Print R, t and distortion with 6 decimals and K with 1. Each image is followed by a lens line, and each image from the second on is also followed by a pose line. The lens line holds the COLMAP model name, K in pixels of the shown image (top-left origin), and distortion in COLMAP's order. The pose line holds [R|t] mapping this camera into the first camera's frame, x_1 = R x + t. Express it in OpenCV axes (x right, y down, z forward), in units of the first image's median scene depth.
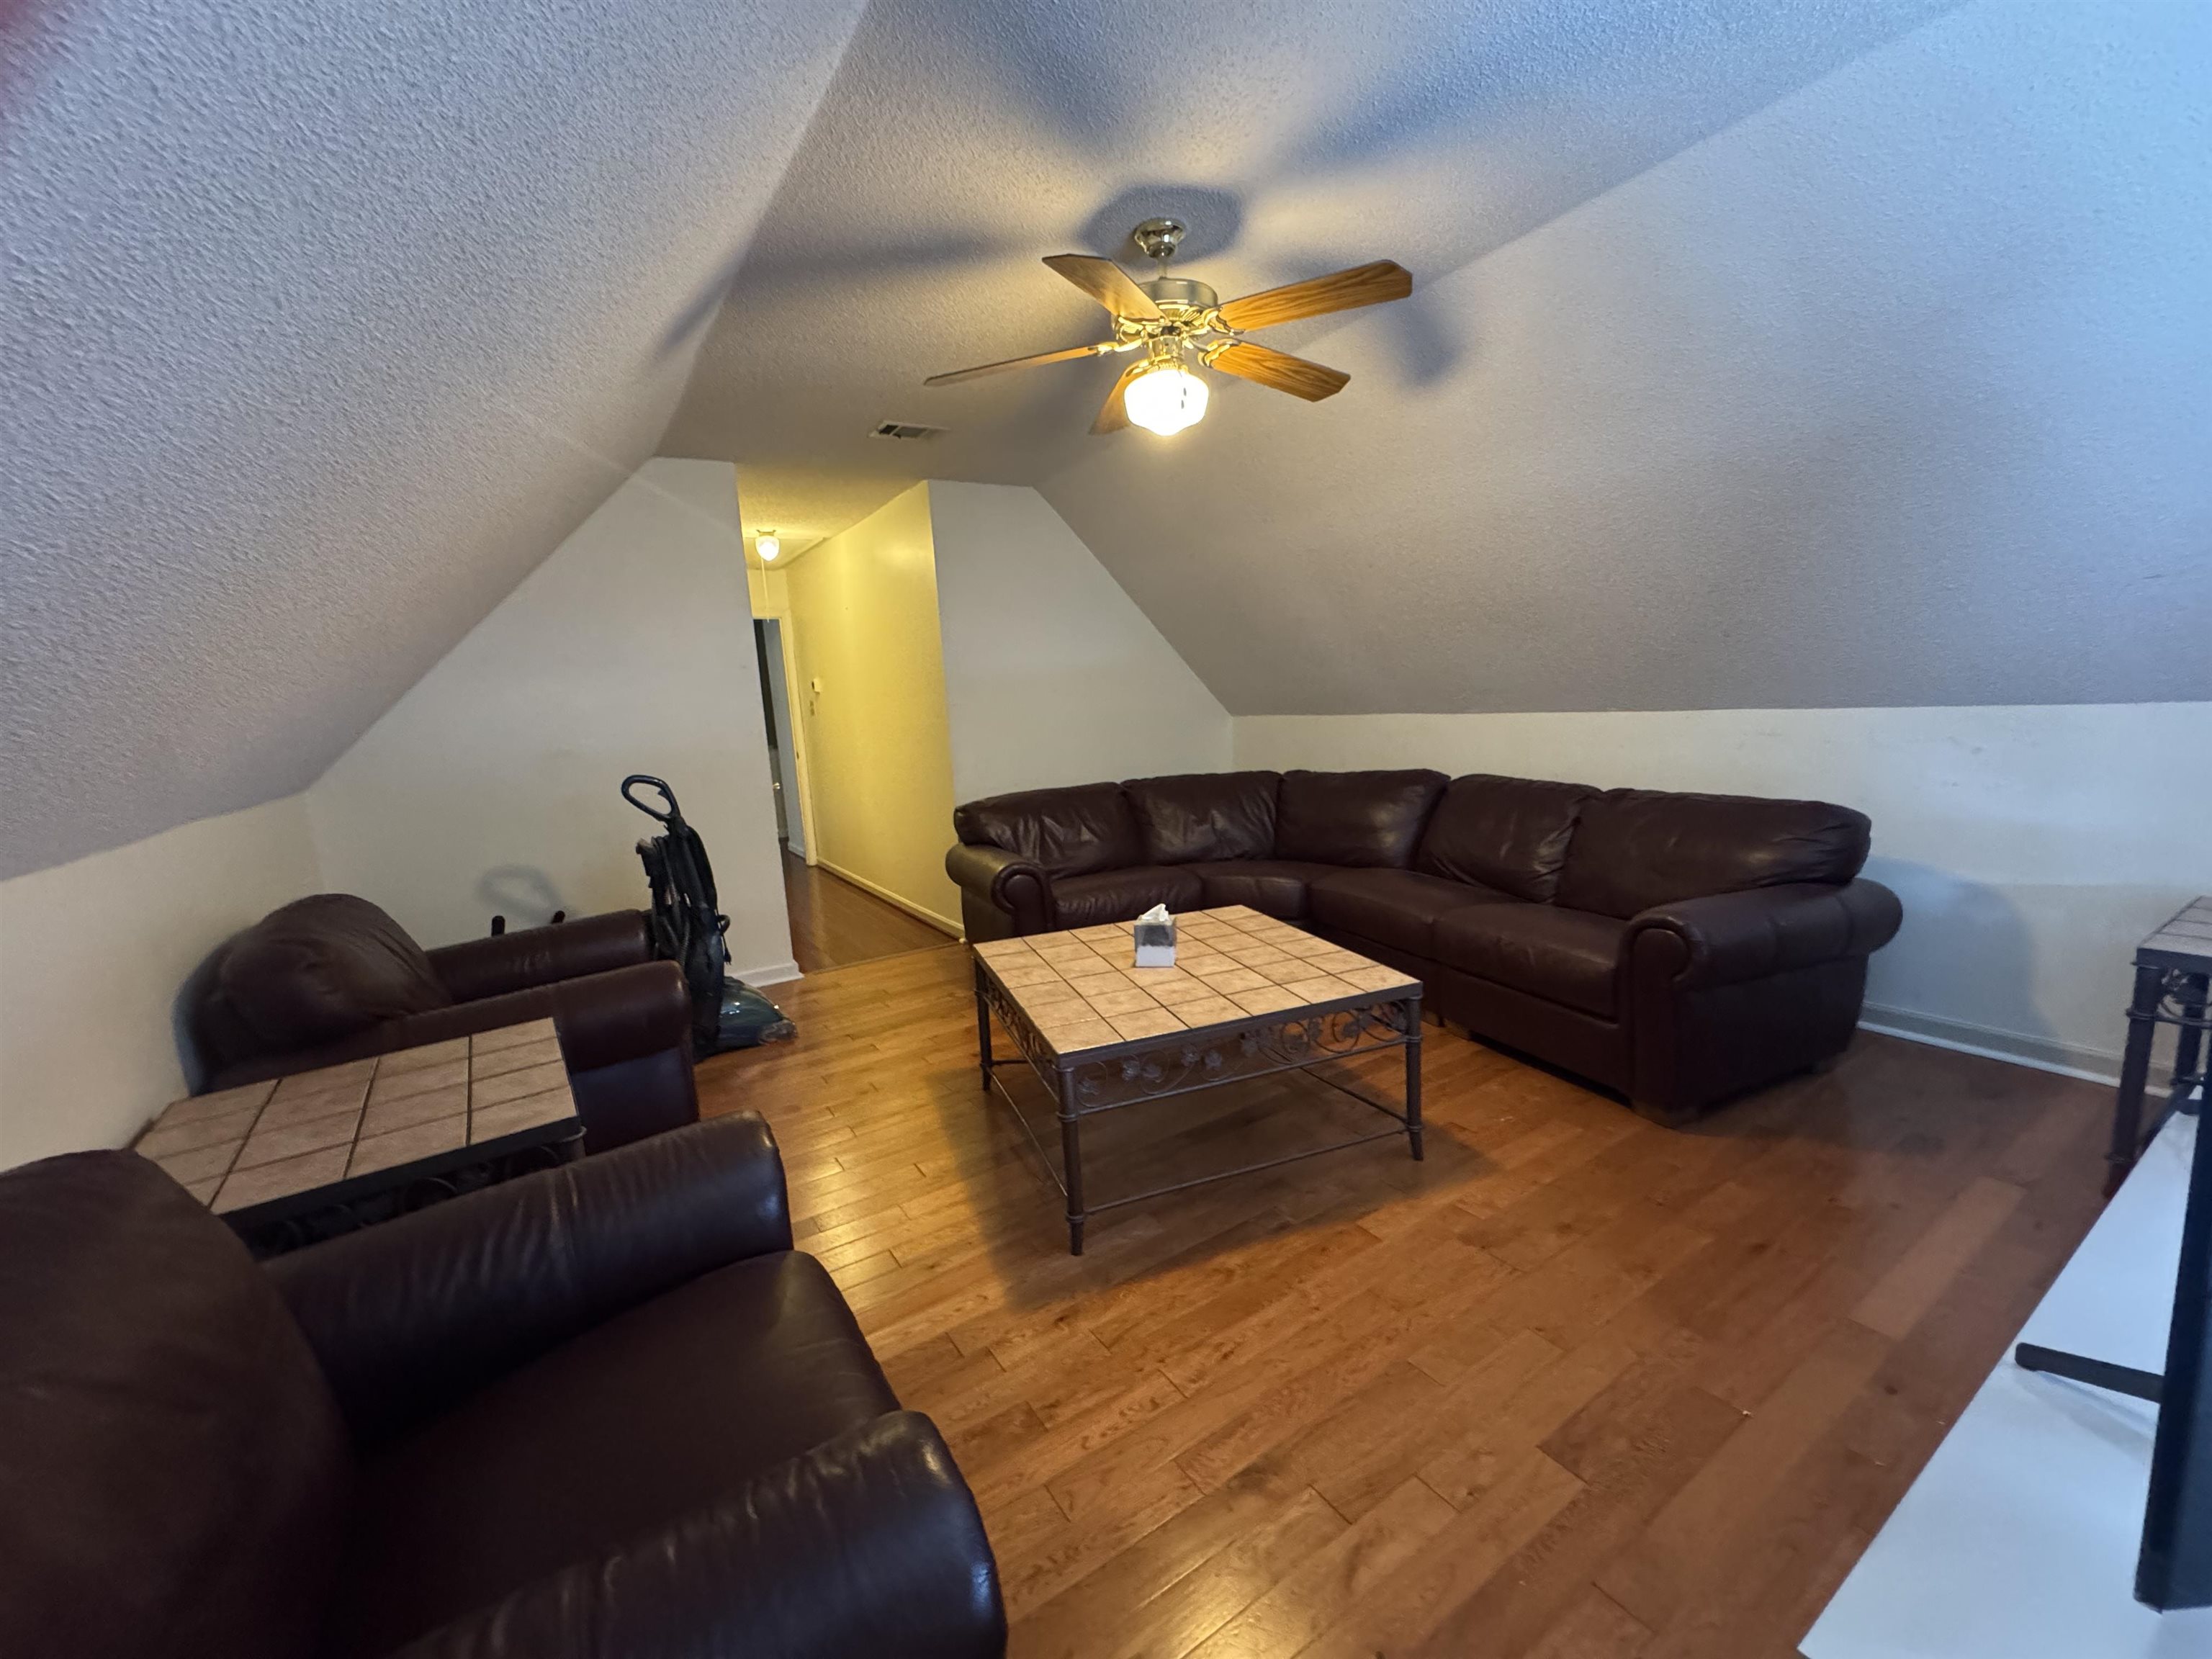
lens RADIAL K [[887.7, 0, 1106.9], [0, 887.7, 829.9], [0, 0, 1]] dist [0.000256, 0.000337]
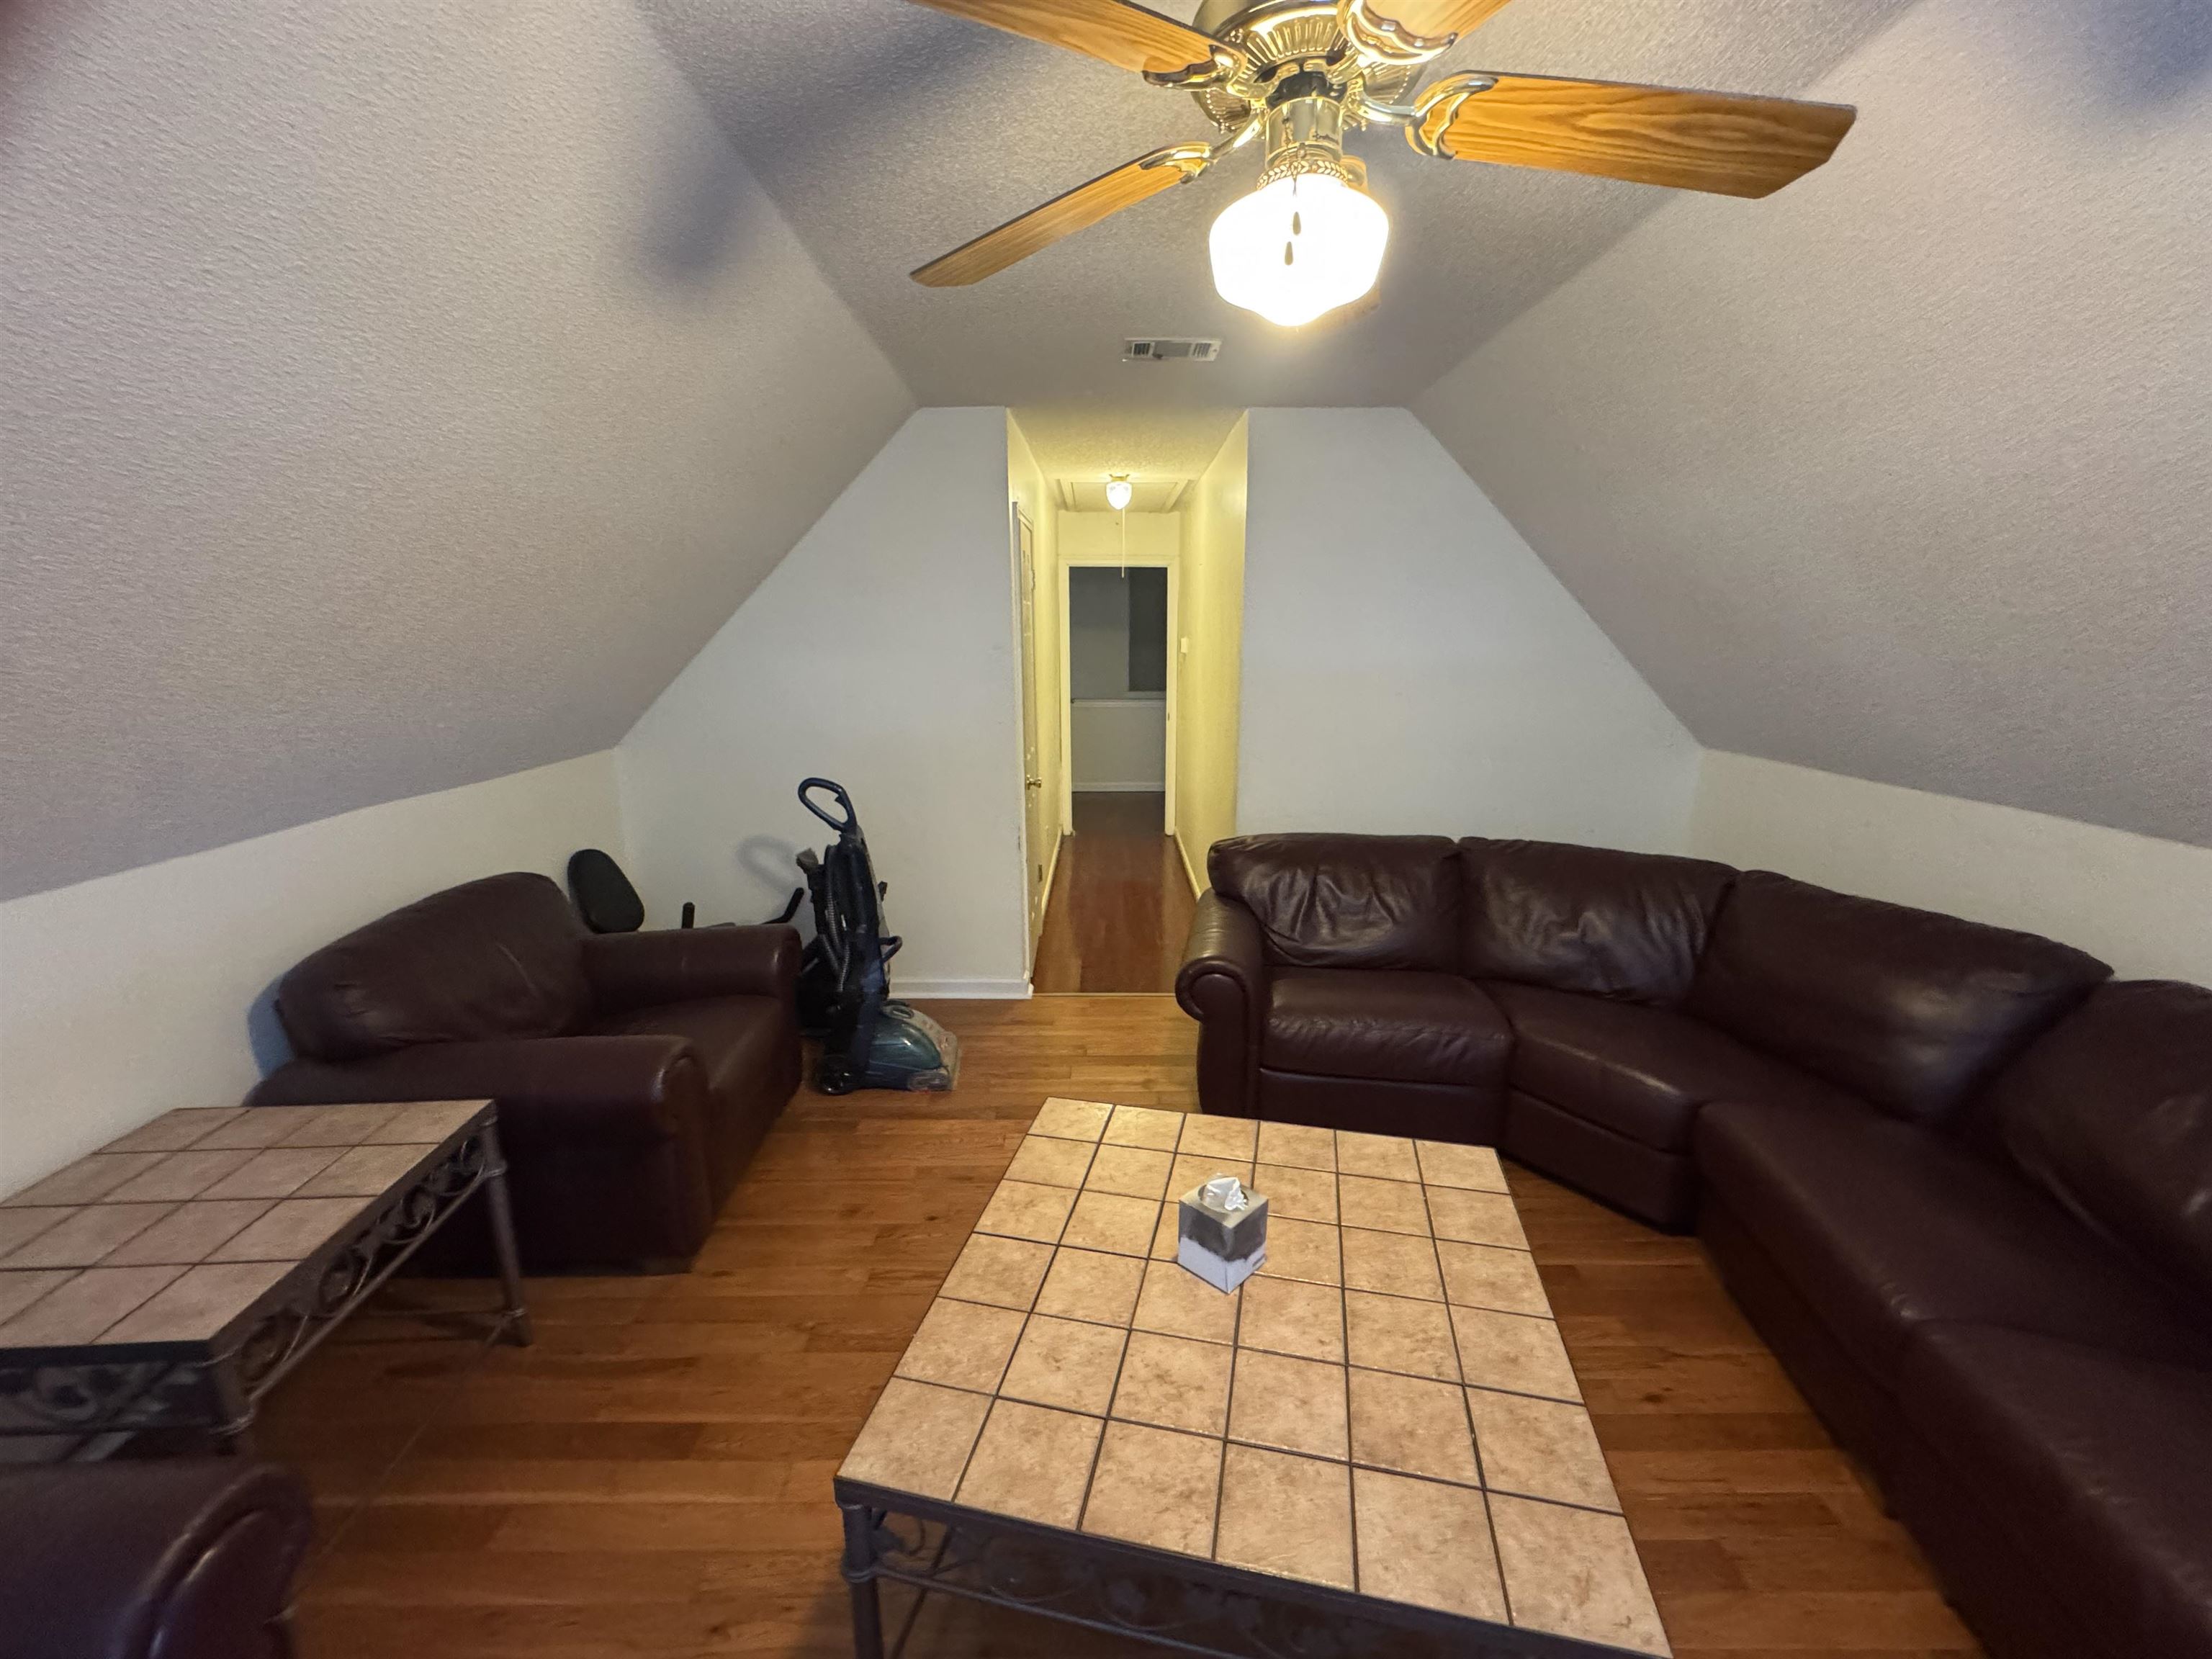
lens RADIAL K [[887.7, 0, 1107.2], [0, 887.7, 828.9], [0, 0, 1]] dist [0.000256, 0.000337]
pose [[0.844939, 0.172514, -0.506278, 0.205566], [-0.128913, 0.984336, 0.120266, -0.167397], [0.519095, -0.036352, 0.853943, 0.397724]]
